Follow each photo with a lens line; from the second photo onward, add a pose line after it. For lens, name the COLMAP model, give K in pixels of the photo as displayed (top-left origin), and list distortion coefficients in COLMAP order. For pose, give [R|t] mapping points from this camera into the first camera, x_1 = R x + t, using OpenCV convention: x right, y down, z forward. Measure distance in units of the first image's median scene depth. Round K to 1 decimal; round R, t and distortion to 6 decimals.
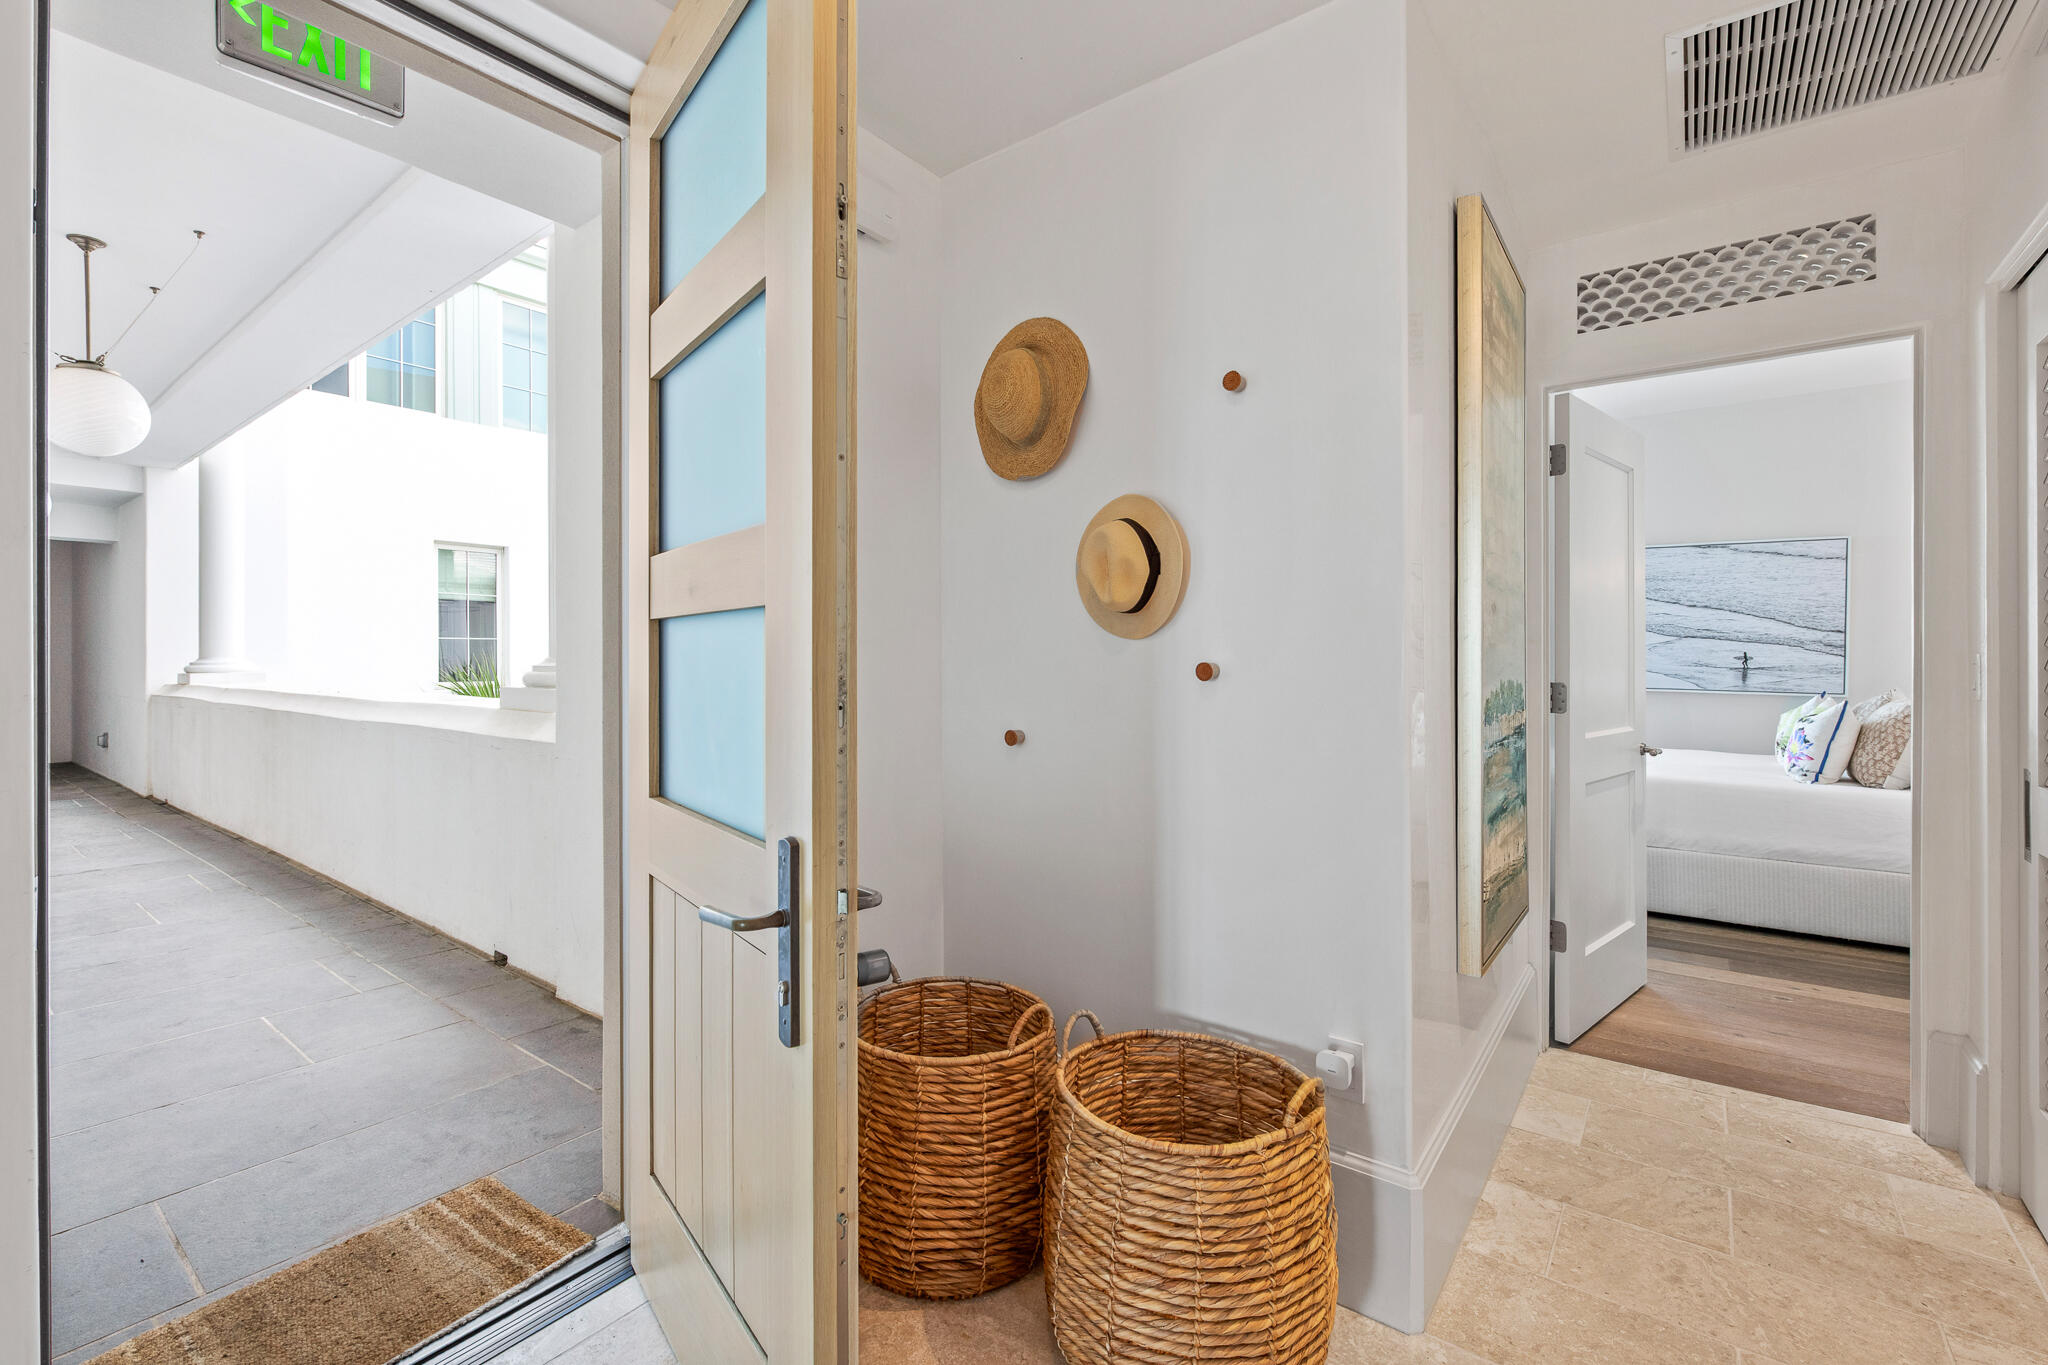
lens RADIAL K [[890.0, 0, 1023.6], [0, 890.0, 664.6], [0, 0, 1]] dist [0.000243, 0.000017]
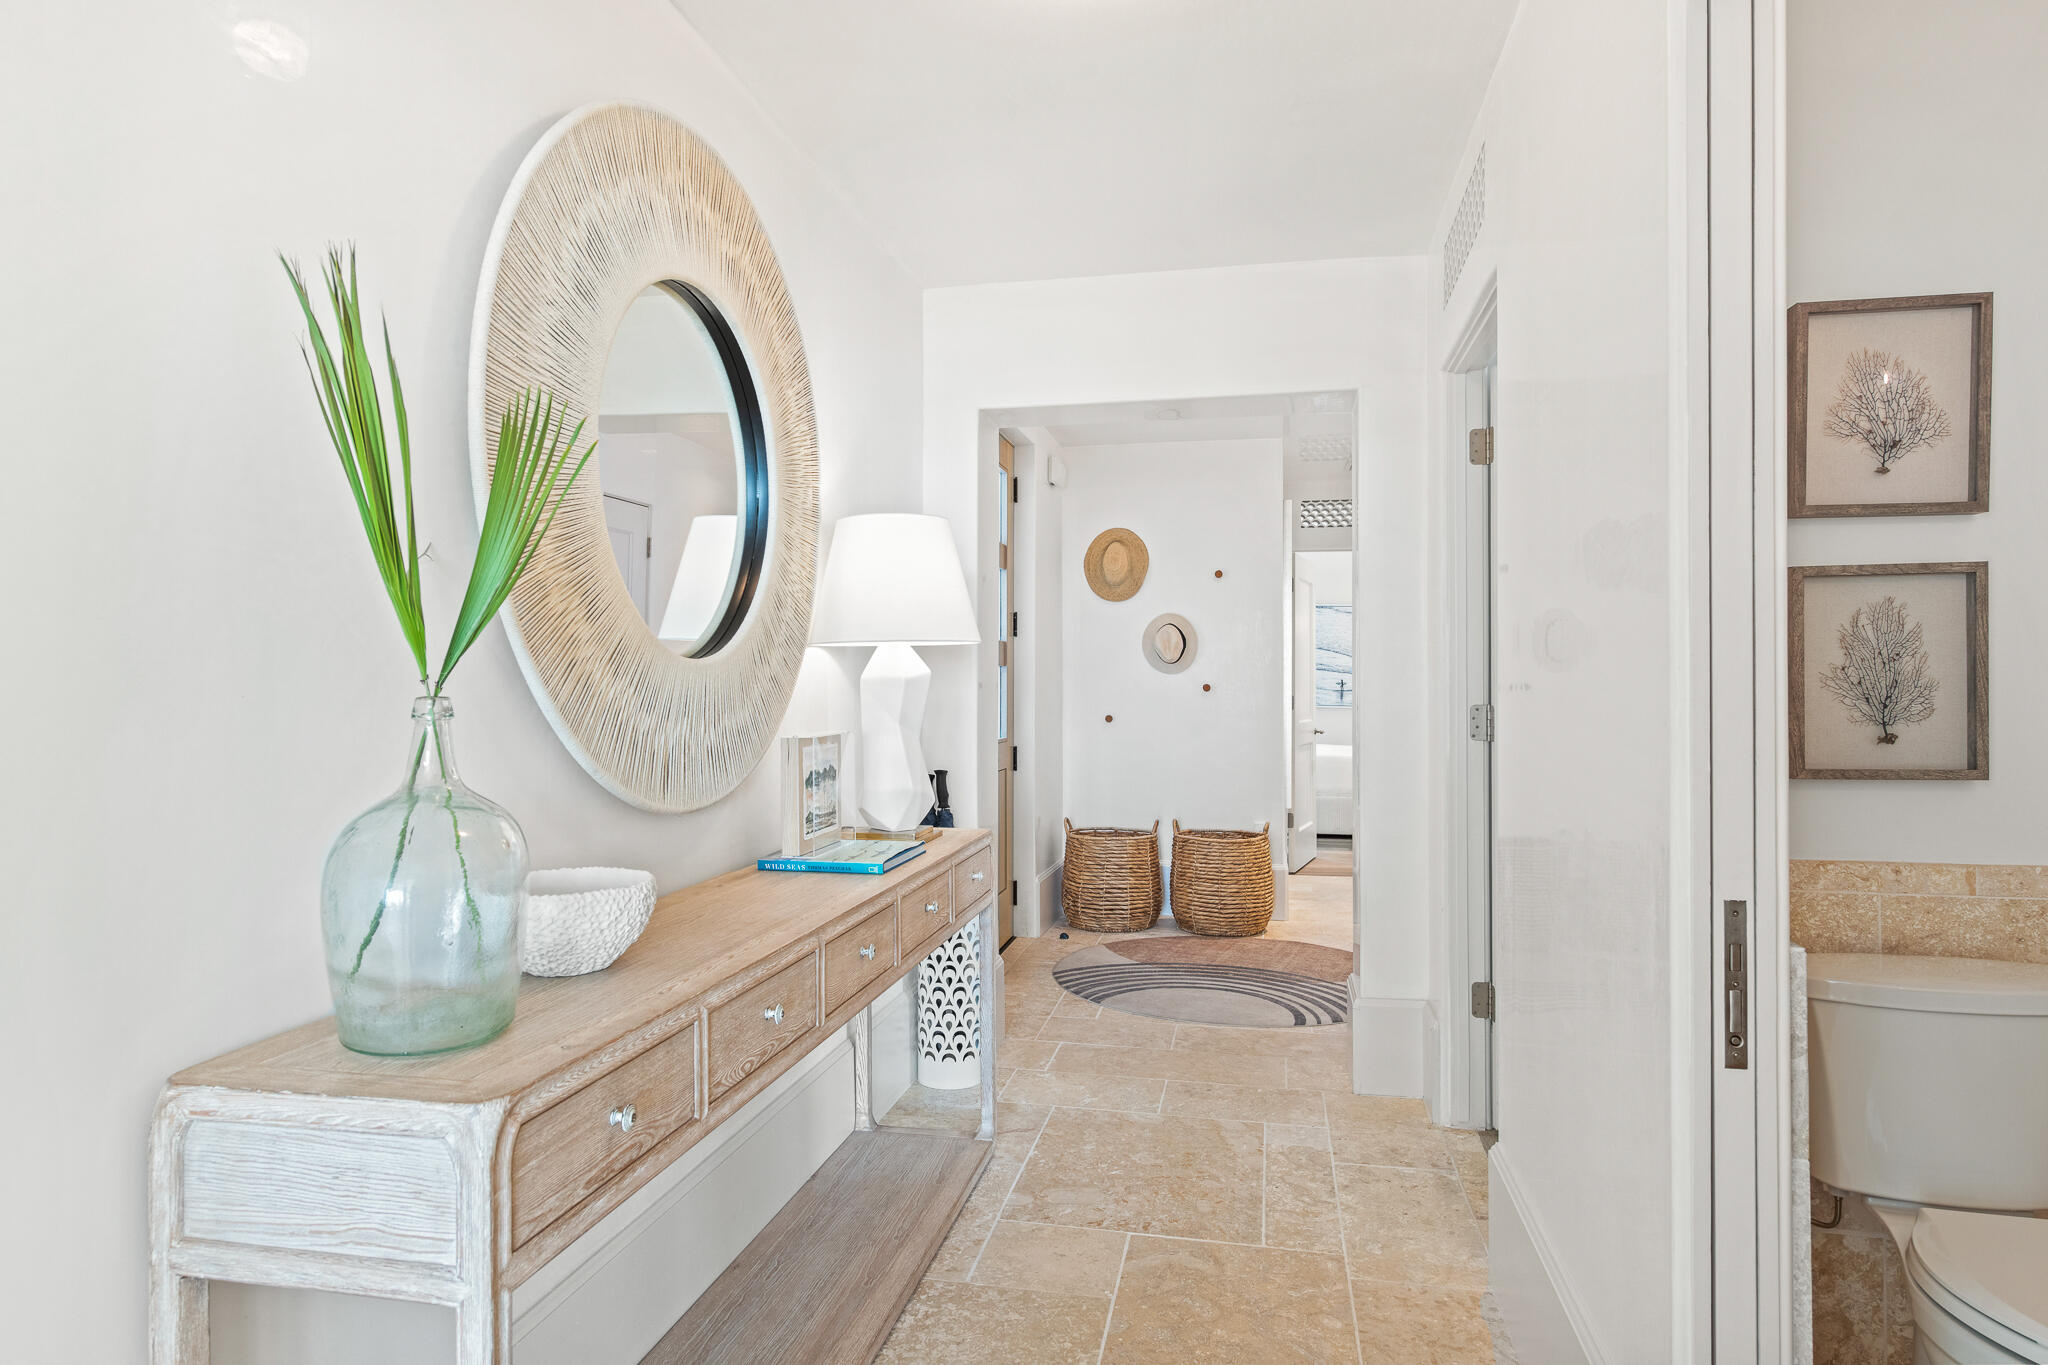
lens RADIAL K [[1230.4, 0, 1022.7], [0, 1230.4, 682.9], [0, 0, 1]] dist [0.000108, -0.000023]
pose [[0.897755, -0.001569, 0.440492, -0.539970], [0.006237, 0.999939, -0.009148, 0.007371], [-0.440451, 0.010960, 0.897710, -0.570308]]
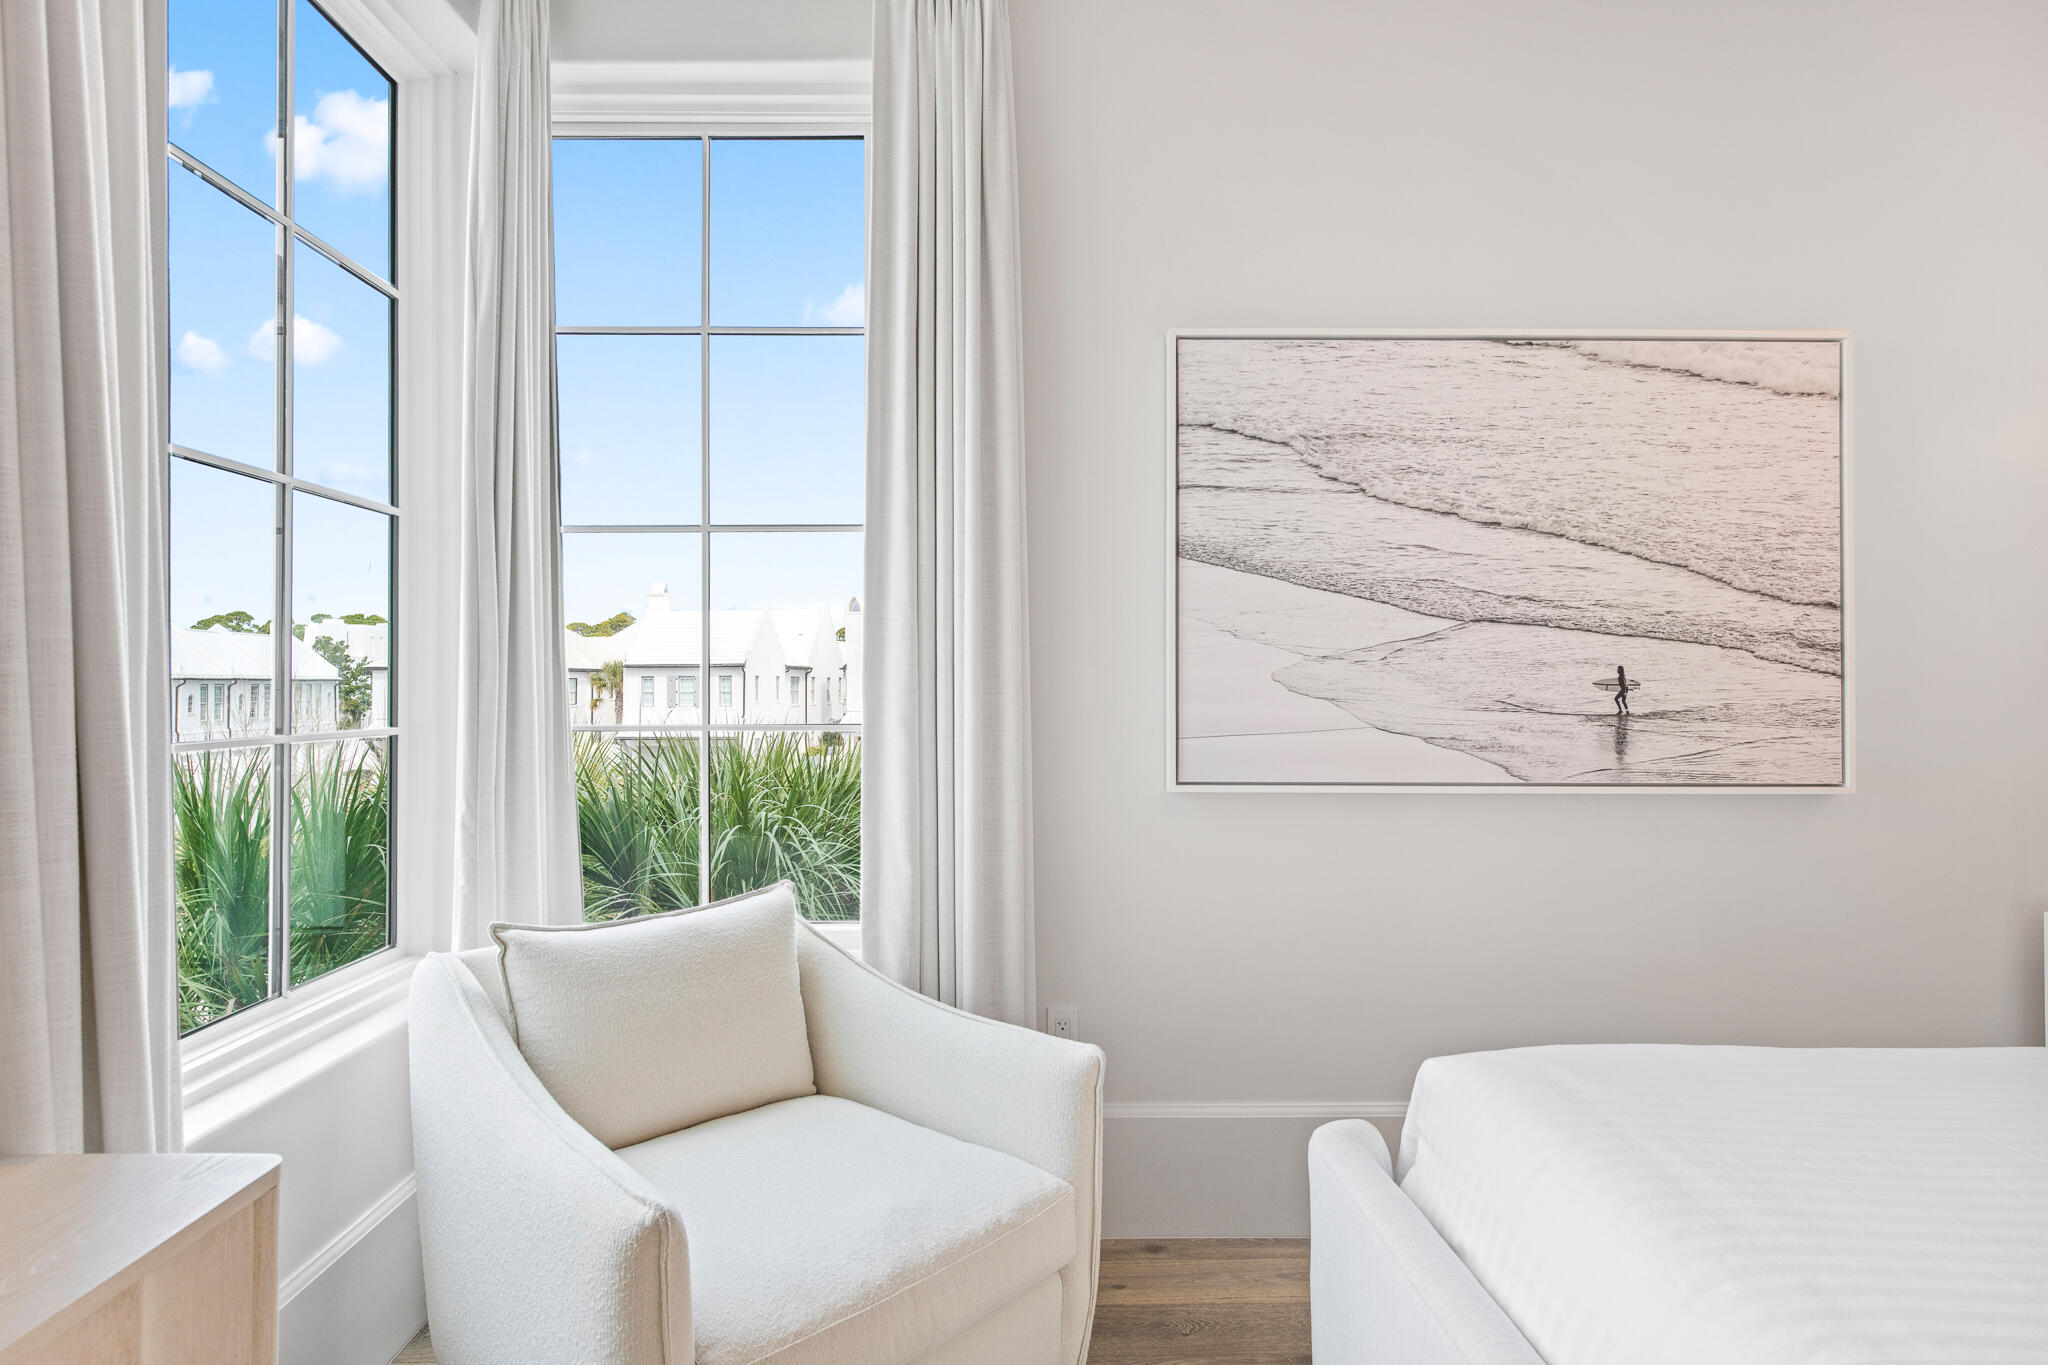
lens RADIAL K [[1230.4, 0, 1022.9], [0, 1230.4, 683.2], [0, 0, 1]] dist [0.000108, -0.000023]
pose [[0.785311, -0.010451, 0.619014, 0.358988], [0.017047, 0.999843, -0.004746, -0.009538], [-0.618867, 0.014279, 0.785366, 0.793376]]
